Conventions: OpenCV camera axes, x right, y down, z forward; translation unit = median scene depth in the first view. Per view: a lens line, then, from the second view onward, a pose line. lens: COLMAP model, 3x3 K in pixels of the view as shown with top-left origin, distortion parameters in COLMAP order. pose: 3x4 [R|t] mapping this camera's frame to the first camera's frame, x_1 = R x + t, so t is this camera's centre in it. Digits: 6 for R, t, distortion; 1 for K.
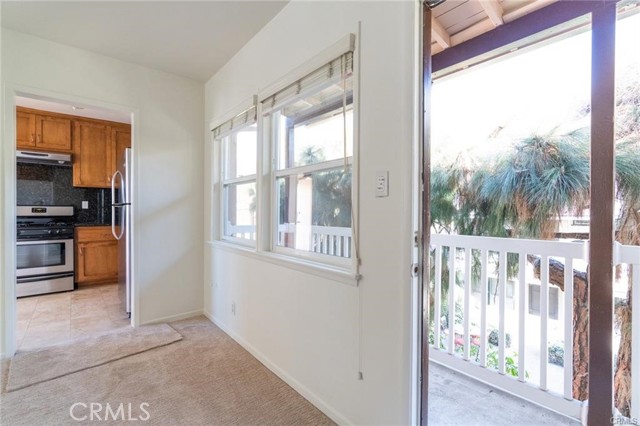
lens RADIAL K [[291.4, 0, 322.1], [0, 291.4, 212.8], [0, 0, 1]] dist [0.003581, -0.000525]
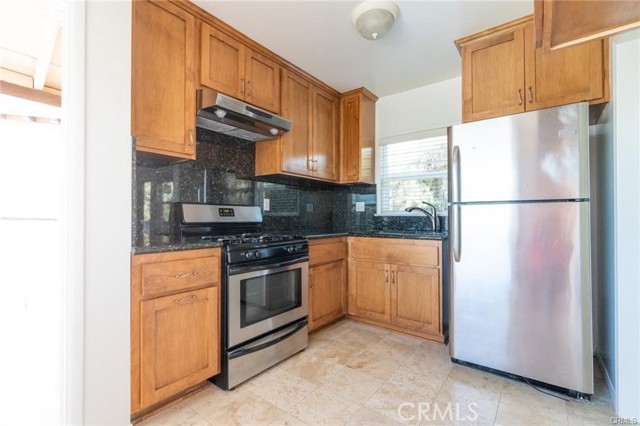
lens RADIAL K [[291.4, 0, 319.8], [0, 291.4, 214.7], [0, 0, 1]] dist [0.003581, -0.000525]
pose [[0.976628, 0.003890, 0.214901, -0.912361], [-0.000490, 0.999874, -0.015875, 0.004887], [-0.214936, 0.015399, 0.976507, 0.392929]]
